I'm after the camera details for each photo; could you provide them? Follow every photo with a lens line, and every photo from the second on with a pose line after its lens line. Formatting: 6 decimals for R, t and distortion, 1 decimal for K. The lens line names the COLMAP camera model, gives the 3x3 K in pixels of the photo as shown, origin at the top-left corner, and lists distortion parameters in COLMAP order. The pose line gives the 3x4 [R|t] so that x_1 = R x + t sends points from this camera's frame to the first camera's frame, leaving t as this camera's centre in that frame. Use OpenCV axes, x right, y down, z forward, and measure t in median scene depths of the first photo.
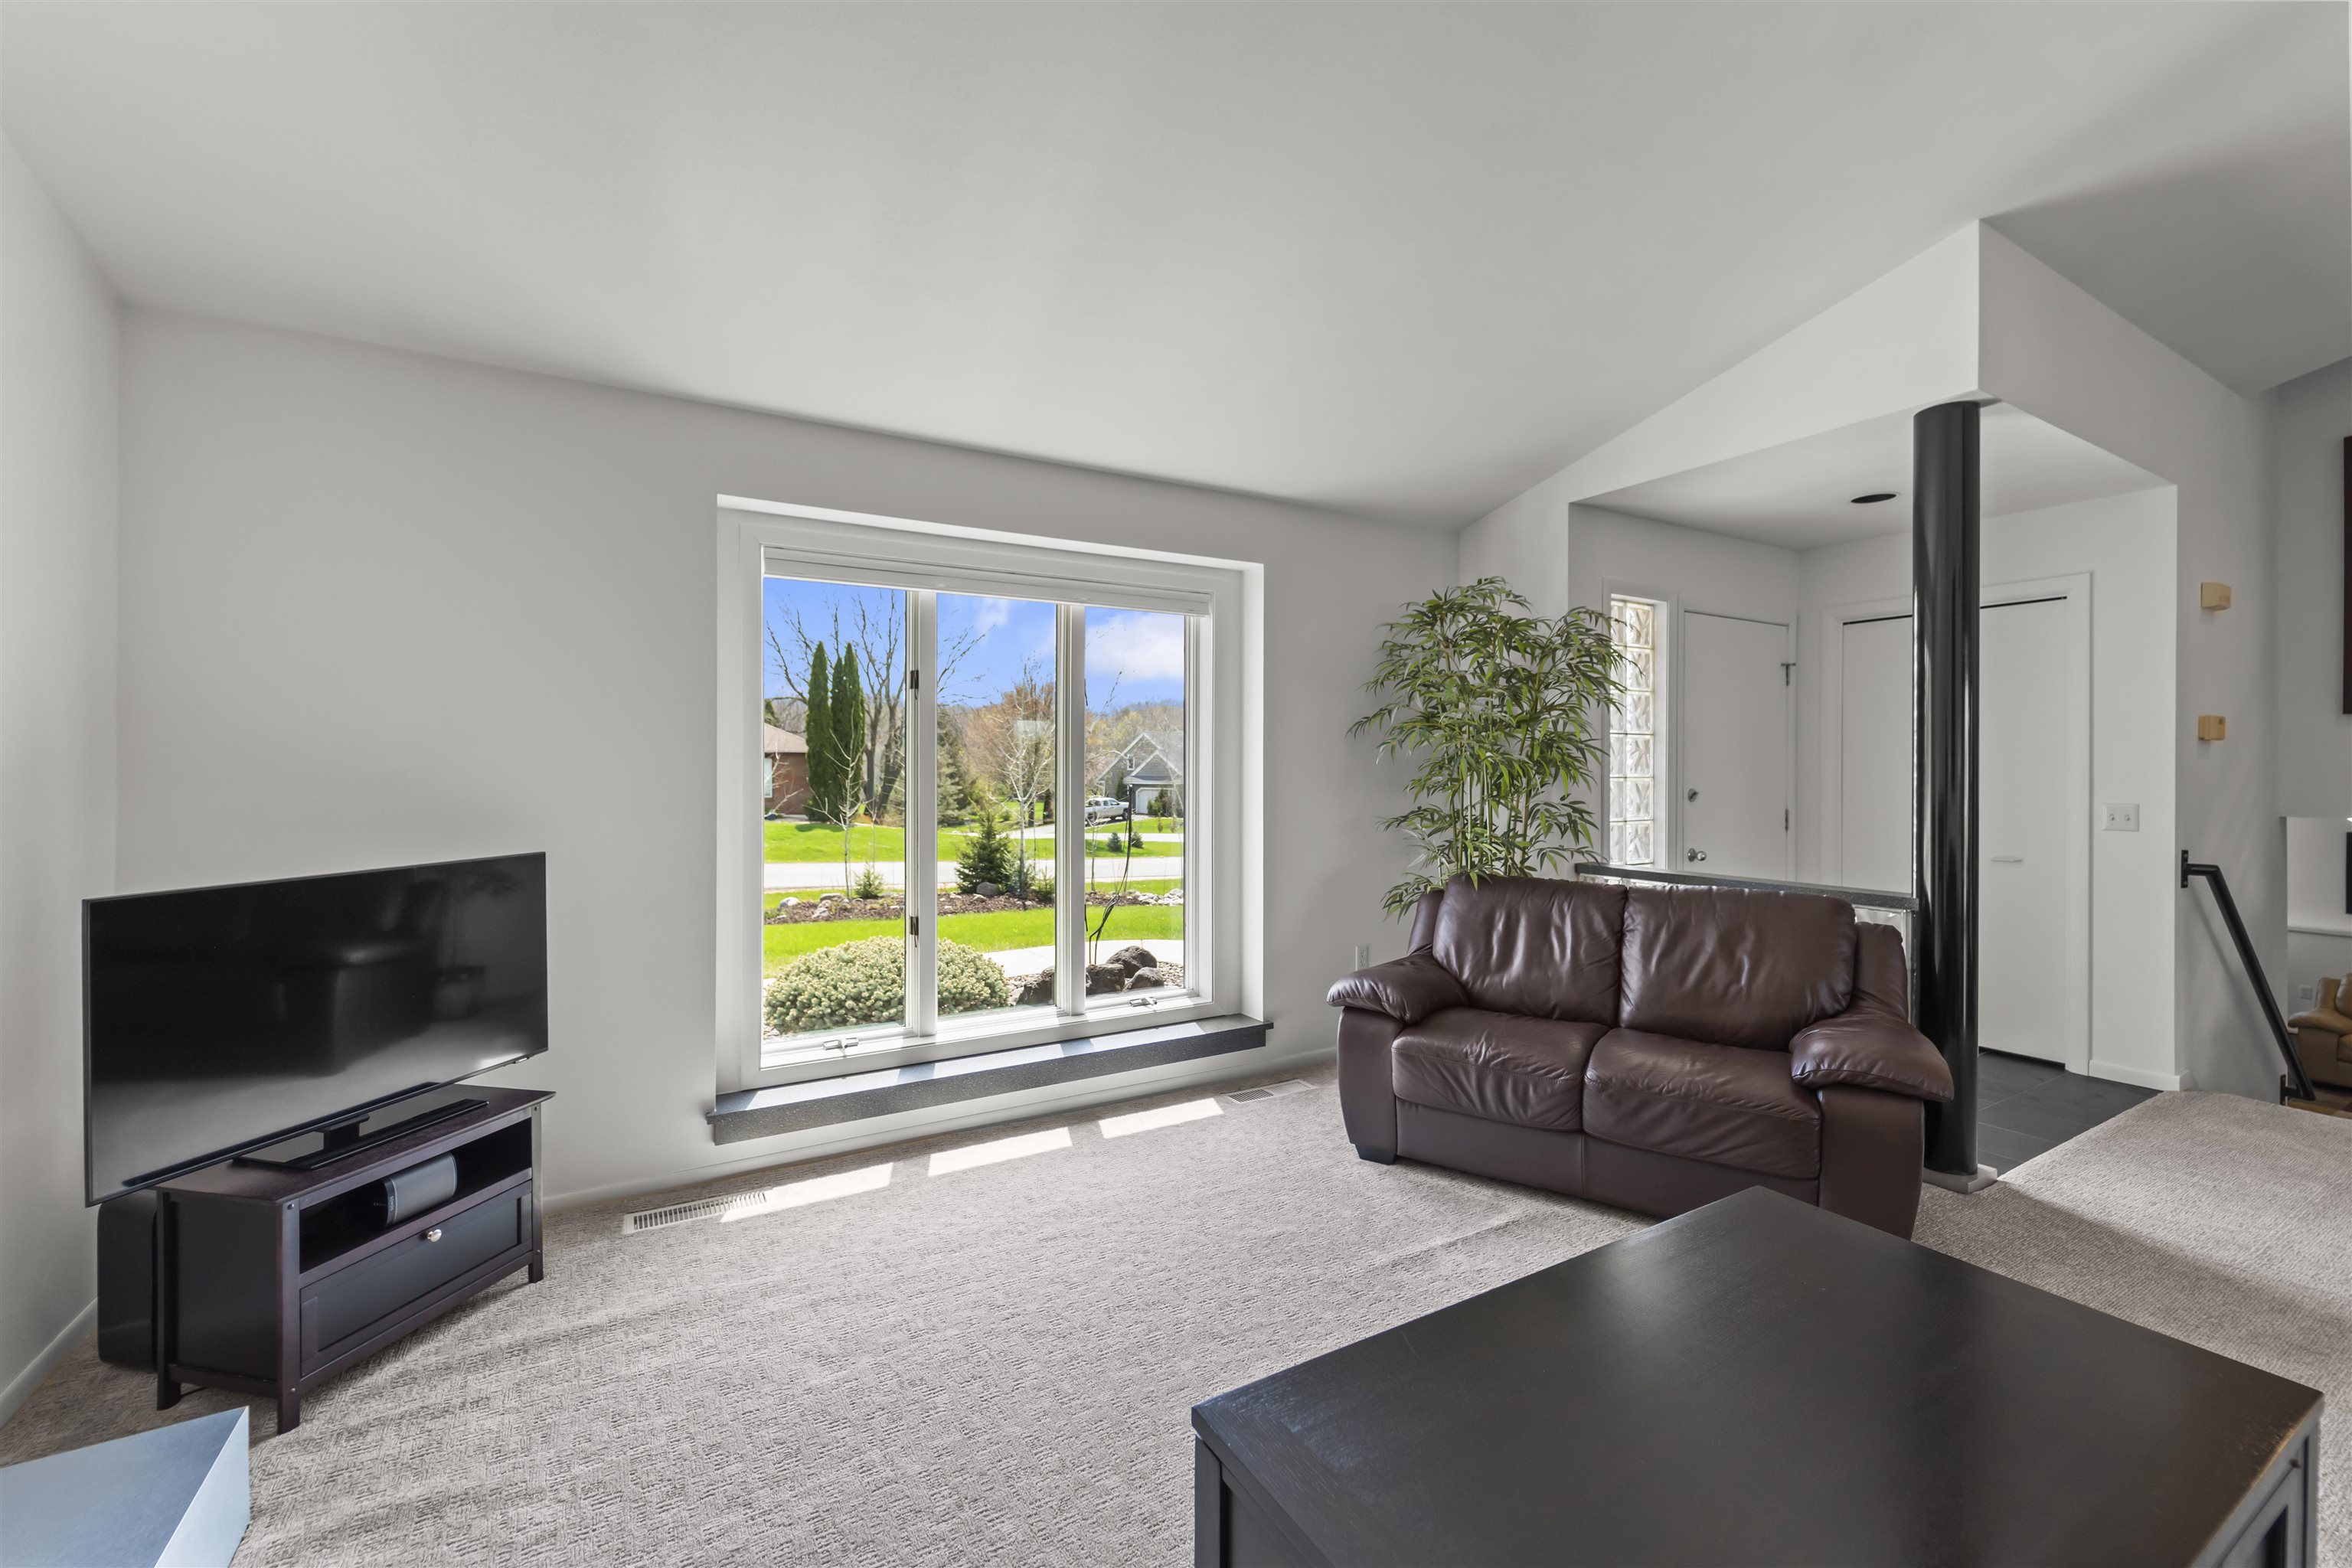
lens RADIAL K [[959.8, 0, 1171.9], [0, 959.8, 769.2], [0, 0, 1]] dist [-0.000975, -0.000520]
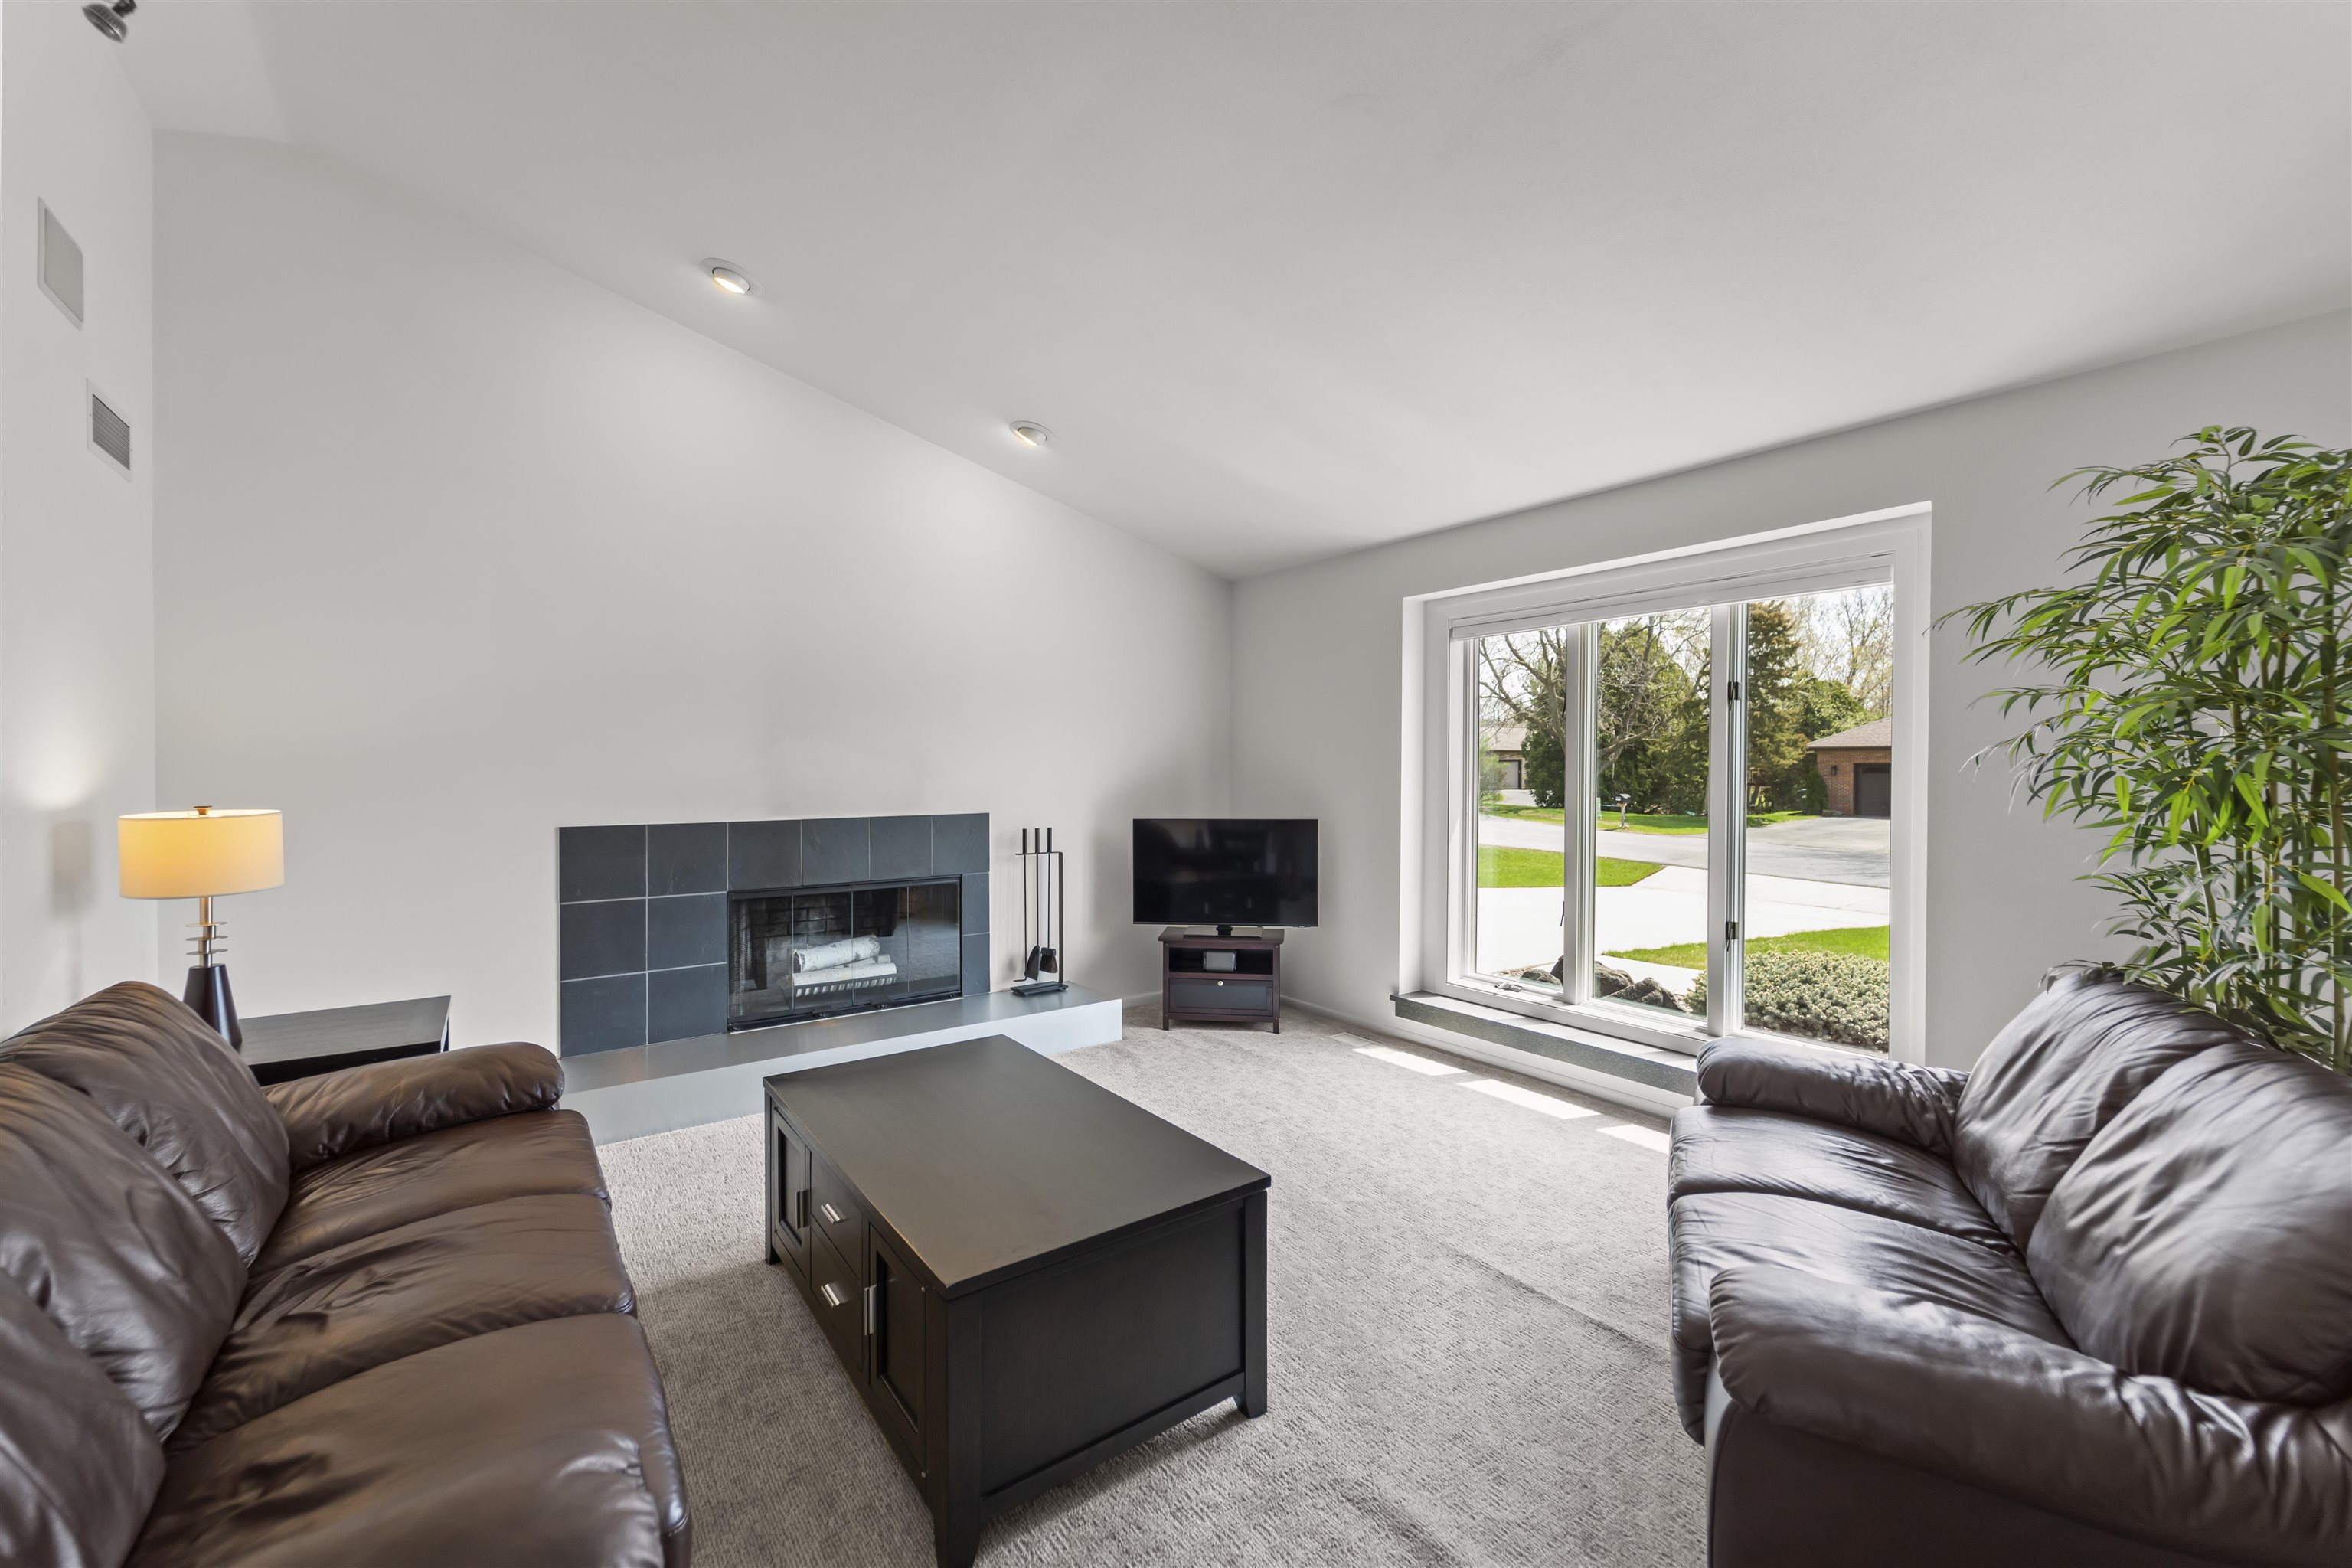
lens RADIAL K [[955.5, 0, 1187.9], [0, 955.5, 780.4], [0, 0, 1]] dist [-0.000080, -0.000652]
pose [[0.107335, 0.019656, -0.994029, 1.083639], [-0.002610, 0.999807, 0.019489, -0.022504], [0.994219, 0.000502, 0.107365, 0.518701]]
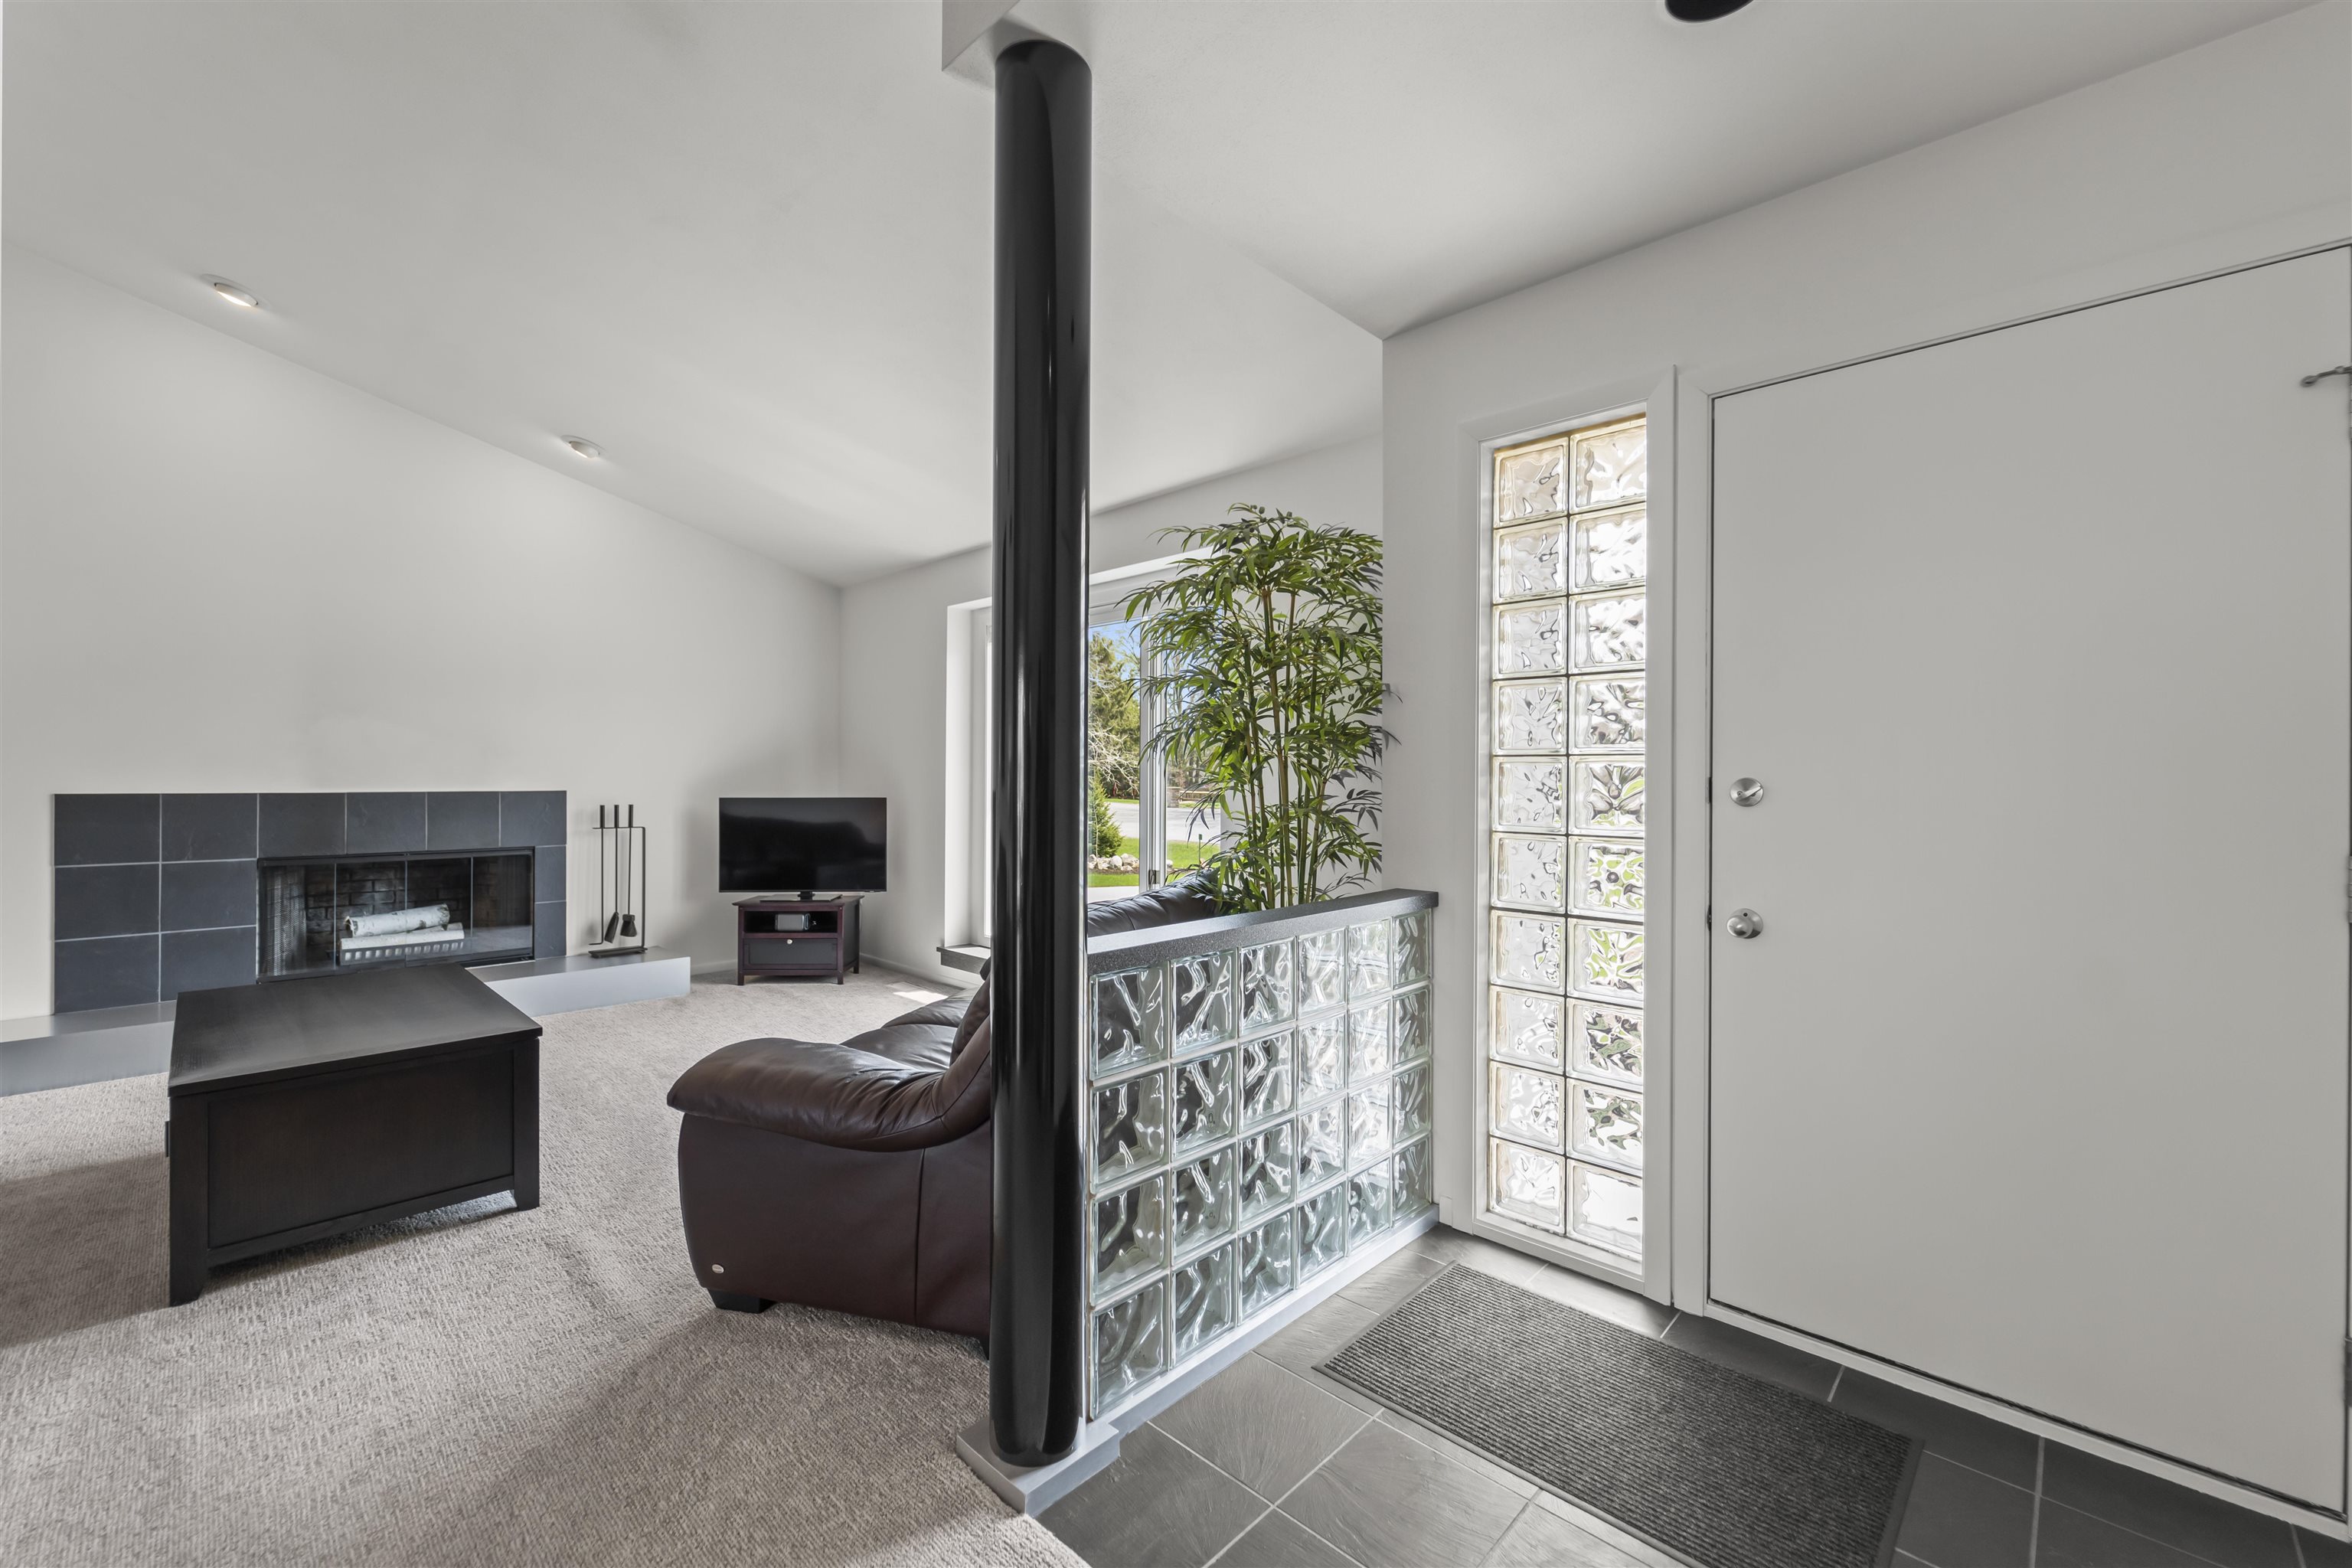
lens RADIAL K [[955.5, 0, 1187.9], [0, 955.5, 780.4], [0, 0, 1]] dist [-0.000080, -0.000652]
pose [[0.272385, 0.008431, -0.962151, 1.461015], [-0.006038, 0.999957, 0.007053, 0.029101], [0.962169, 0.003888, 0.272424, 1.000313]]
